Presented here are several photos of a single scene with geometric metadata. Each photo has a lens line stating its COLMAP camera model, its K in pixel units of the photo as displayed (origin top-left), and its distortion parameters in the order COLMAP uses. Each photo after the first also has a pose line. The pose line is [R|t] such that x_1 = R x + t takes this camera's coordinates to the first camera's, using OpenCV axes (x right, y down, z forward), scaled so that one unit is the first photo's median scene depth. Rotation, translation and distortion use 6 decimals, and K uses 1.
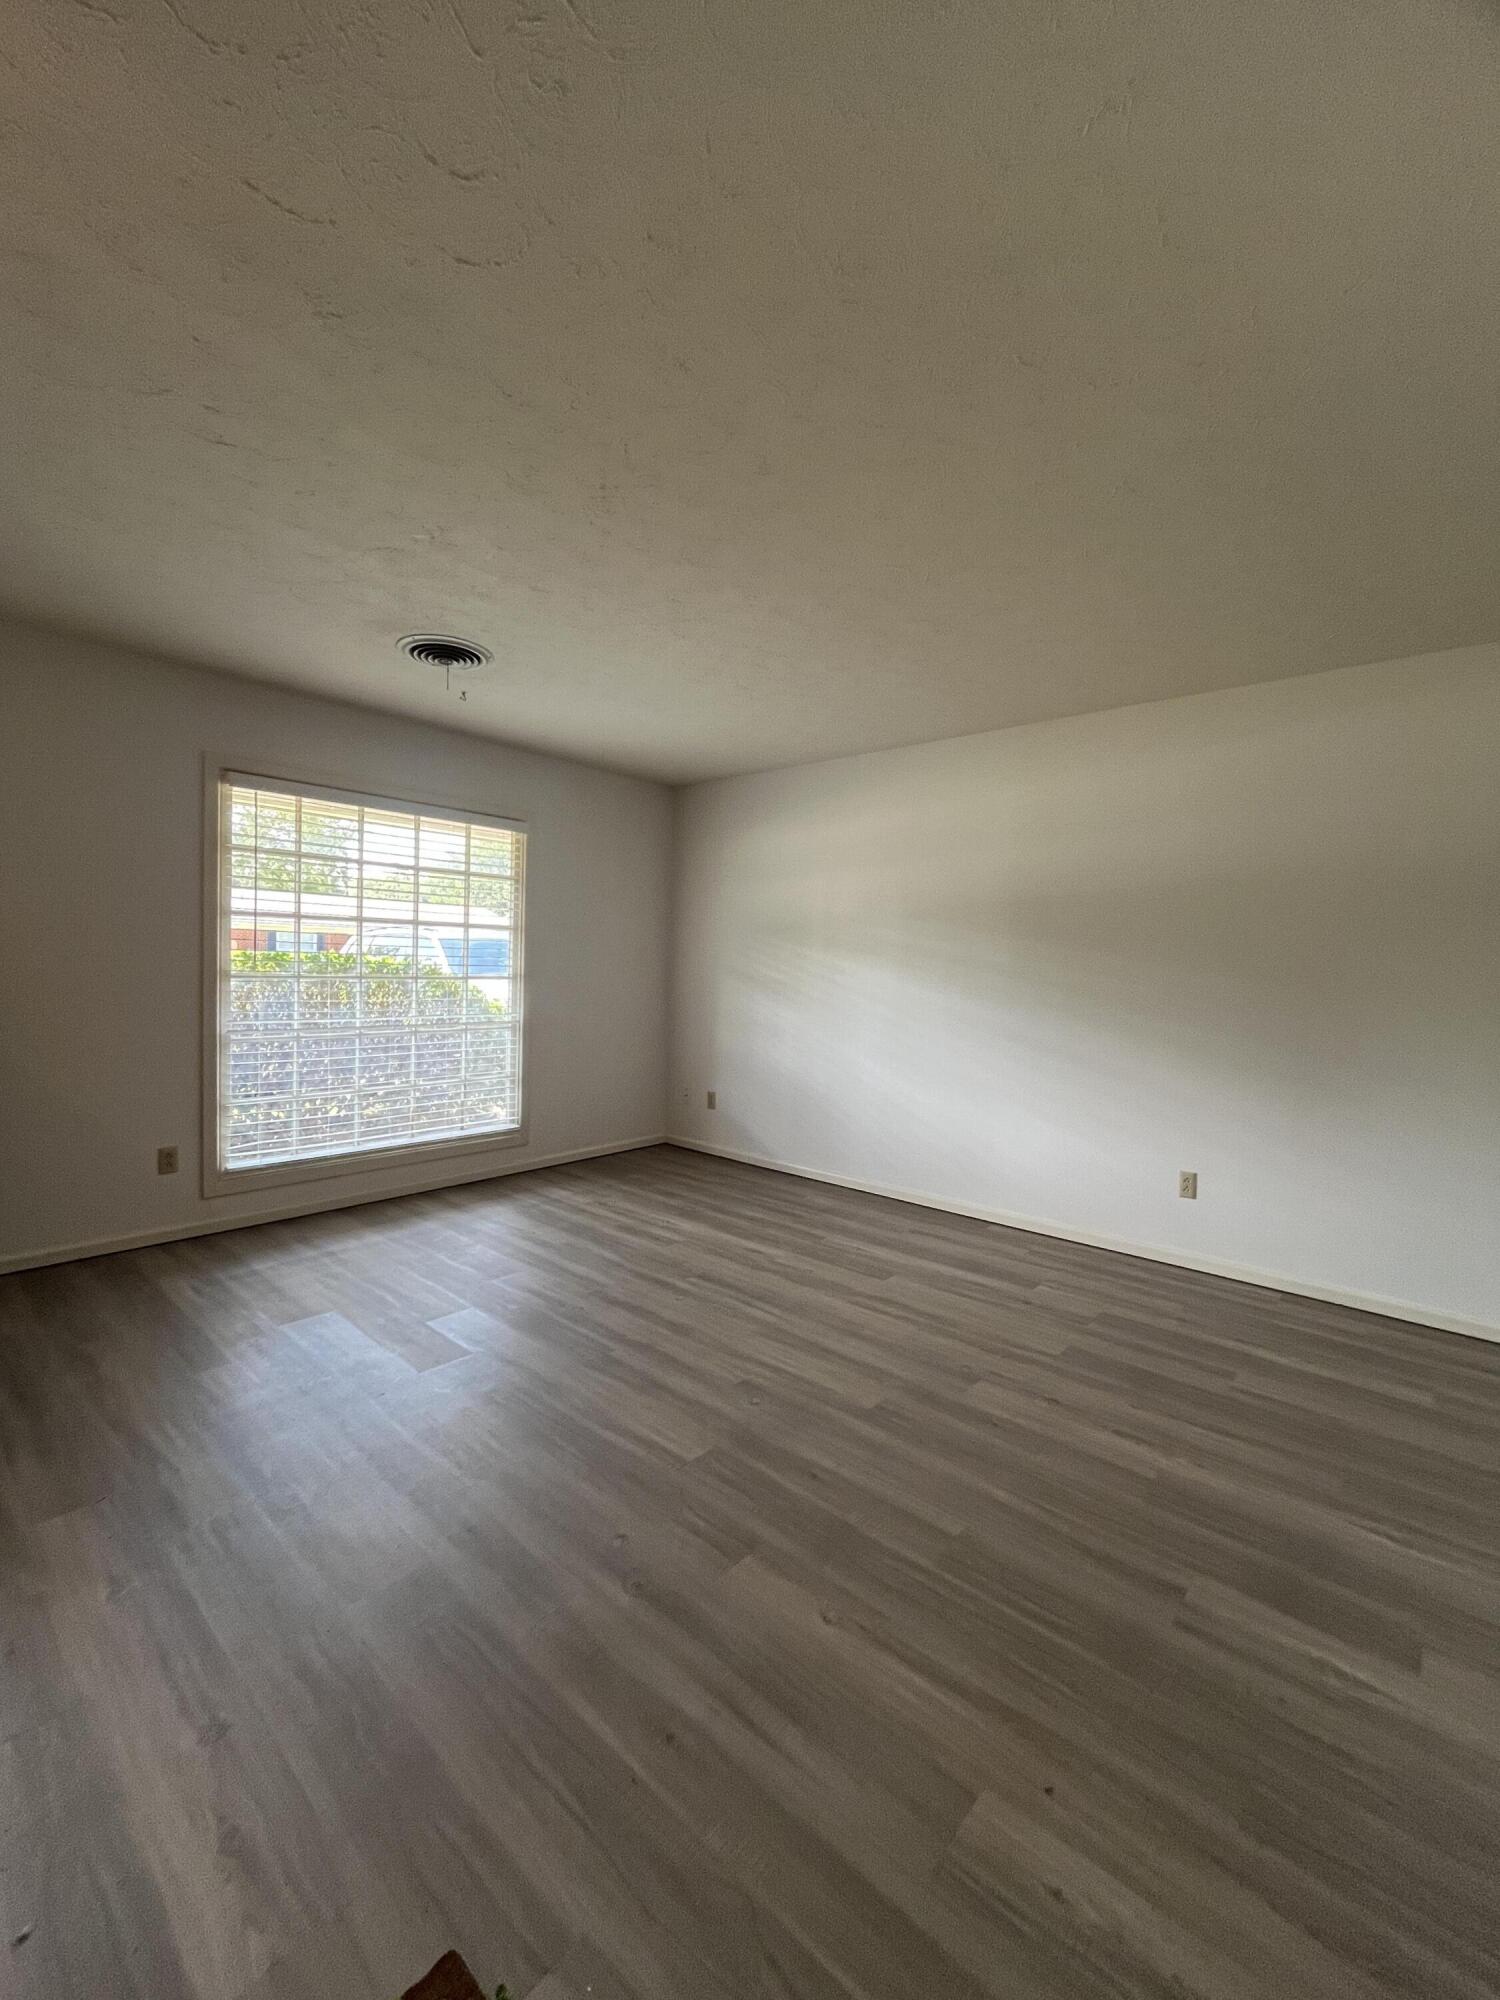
lens RADIAL K [[813.2, 0, 750.8], [0, 813.2, 998.1], [0, 0, 1]] dist [-0.001622, -0.000126]
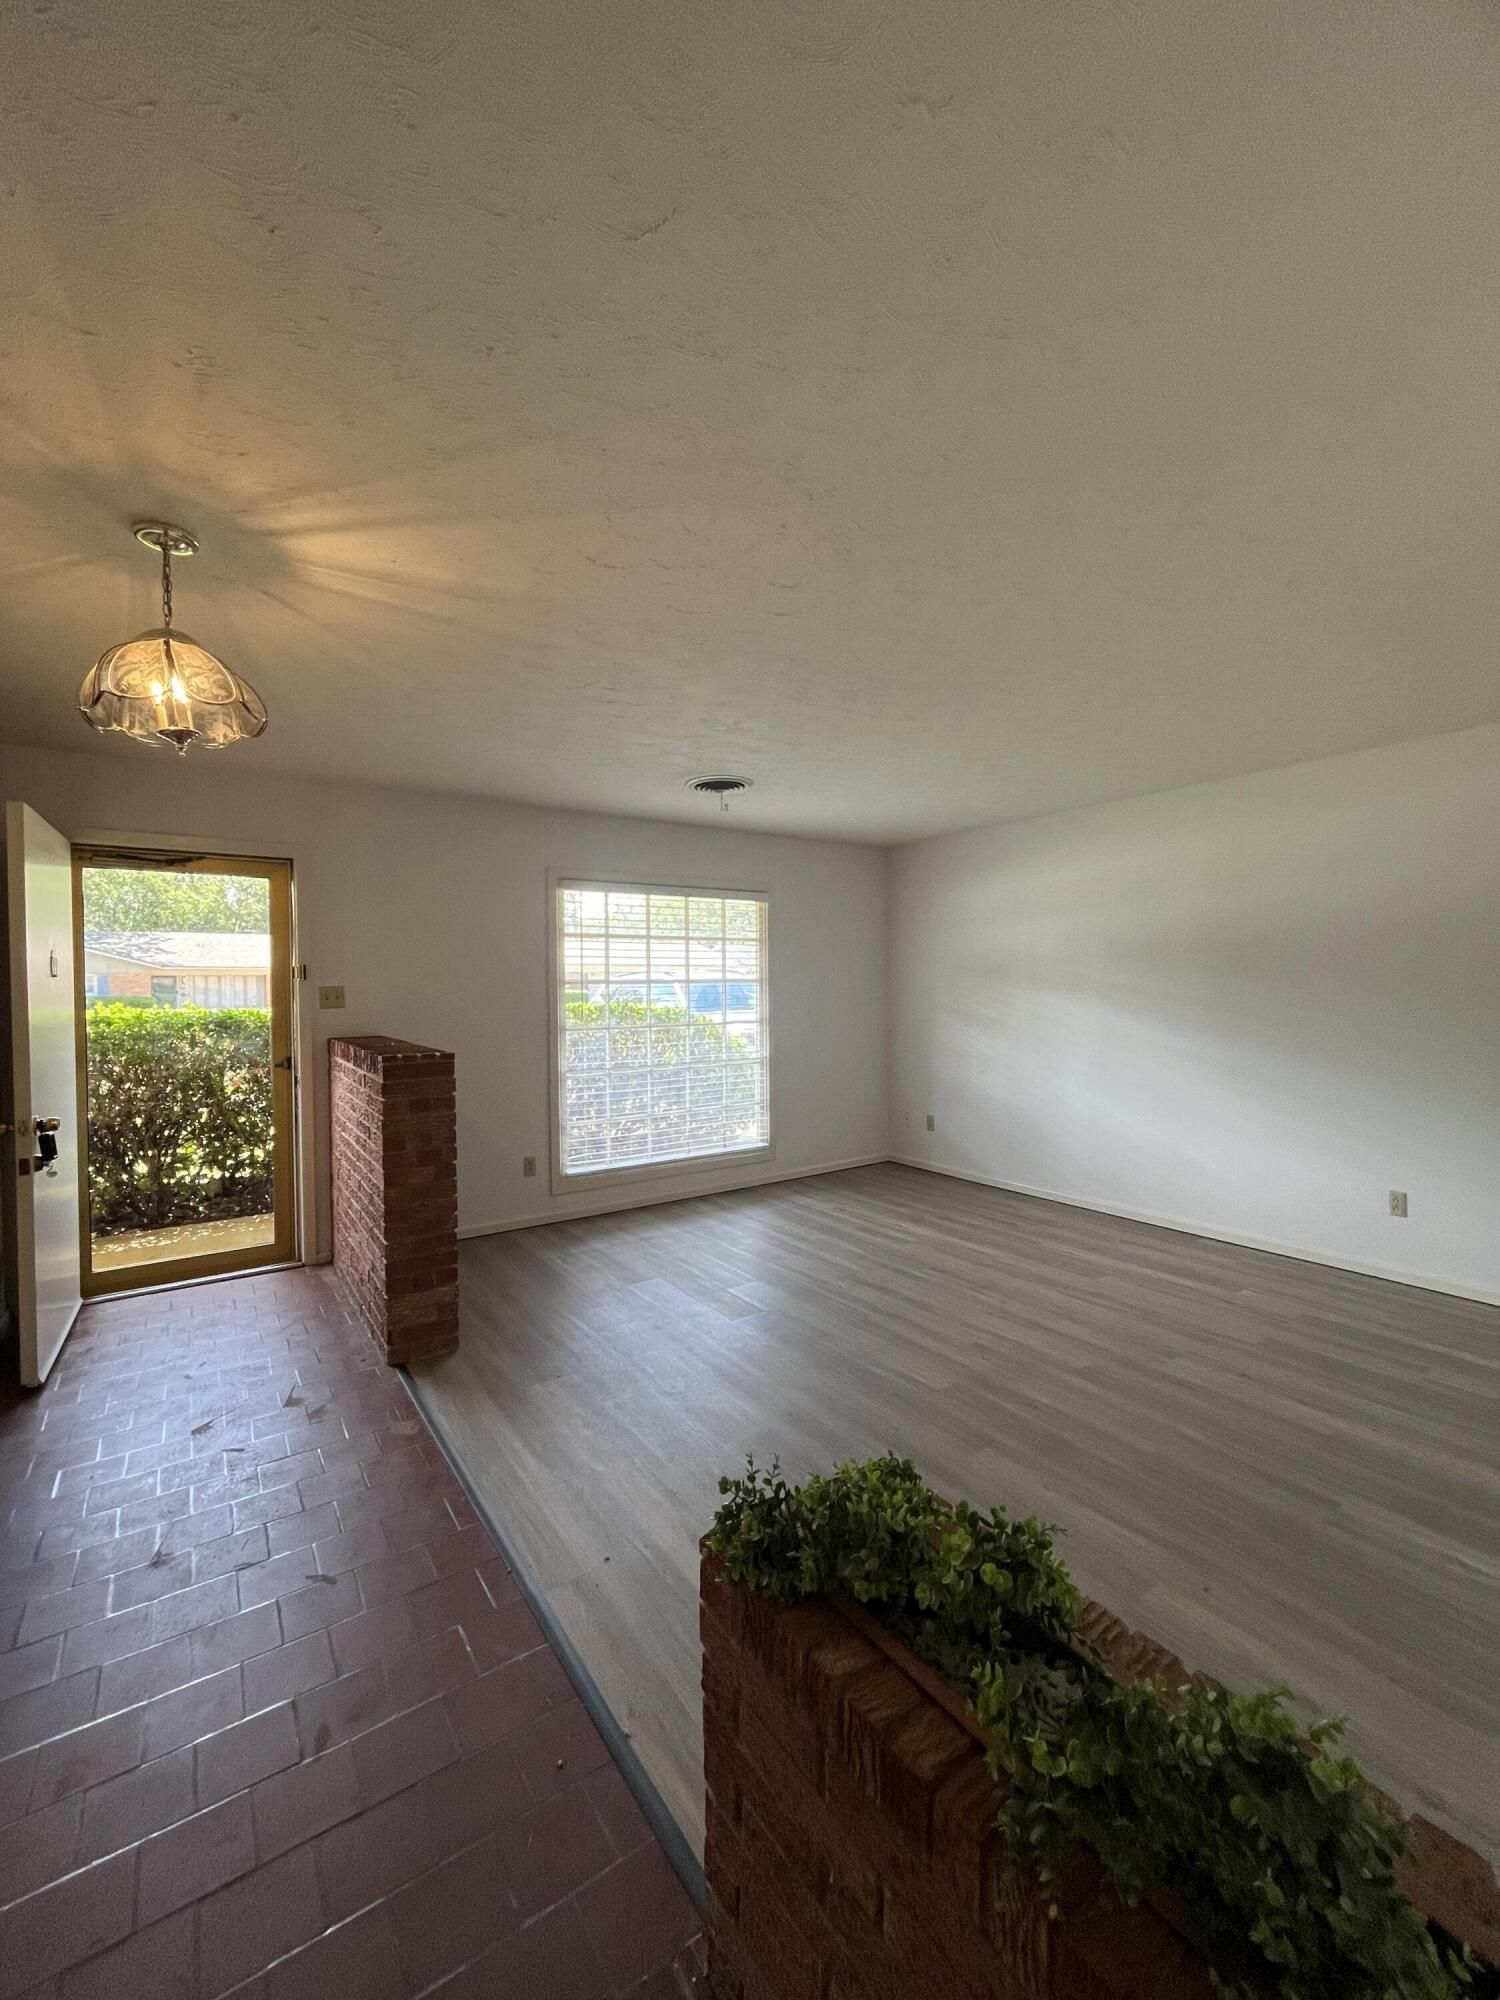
lens RADIAL K [[813.2, 0, 750.8], [0, 813.2, 998.1], [0, 0, 1]] dist [-0.001622, -0.000126]
pose [[0.969514, -0.035530, -0.242445, -0.015221], [0.028725, 0.999089, -0.031547, -0.028516], [0.243345, 0.023621, 0.969652, -0.234295]]
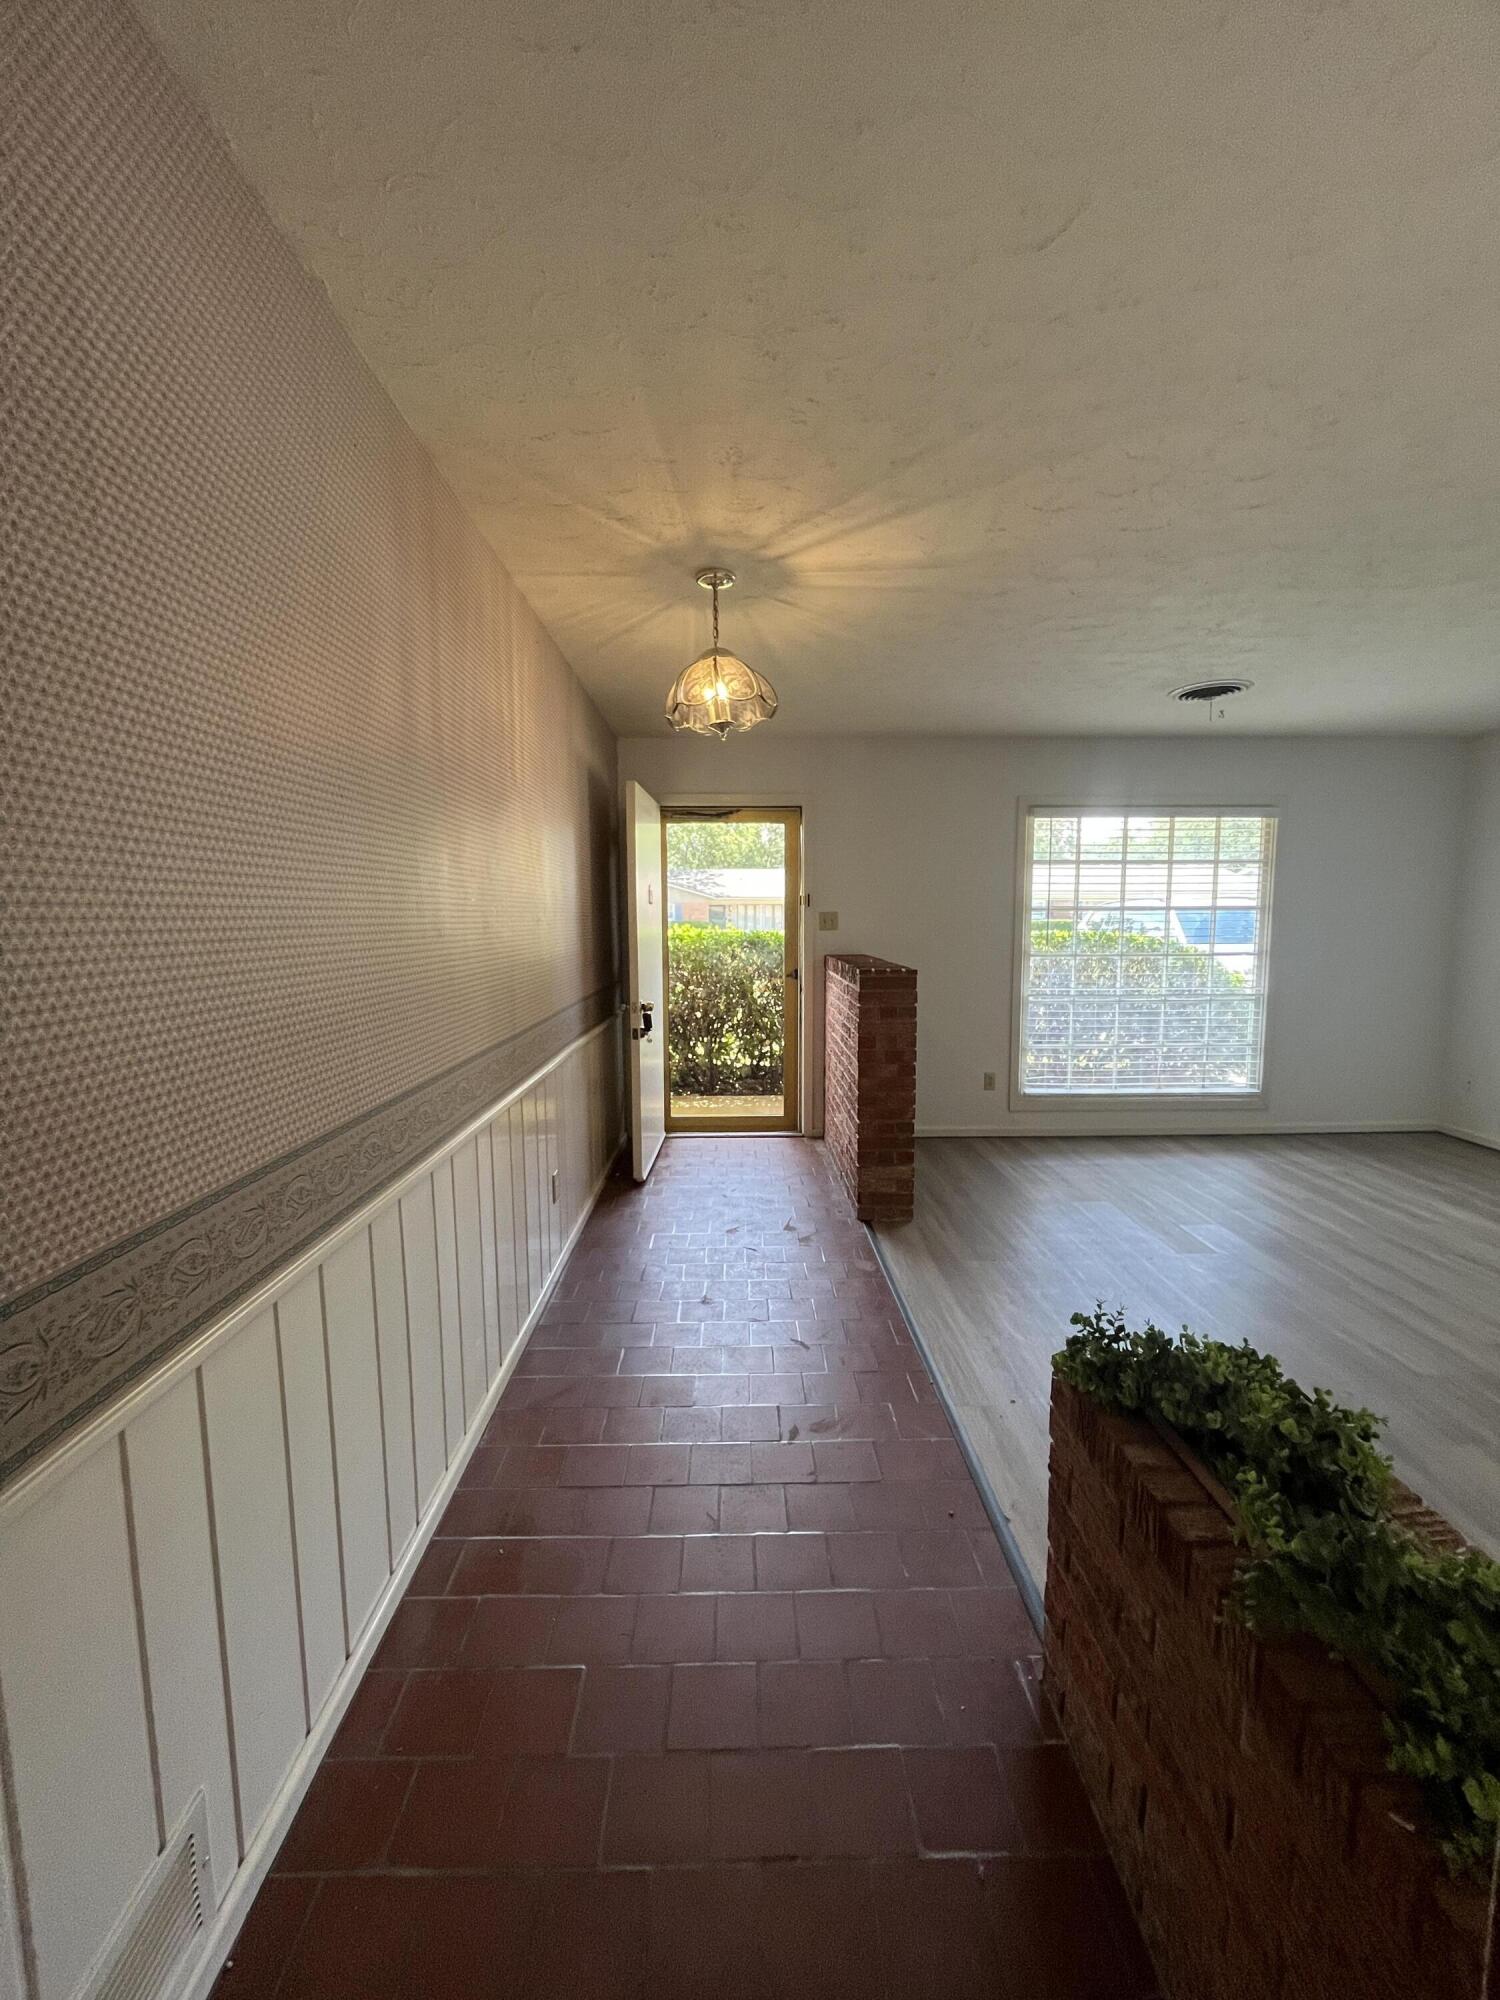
lens RADIAL K [[813.2, 0, 750.8], [0, 813.2, 998.1], [0, 0, 1]] dist [-0.001622, -0.000126]
pose [[0.674825, 0.040687, -0.736855, 0.064901], [-0.006765, 0.998778, 0.048953, -0.019006], [0.737946, -0.028050, 0.674276, -0.294294]]
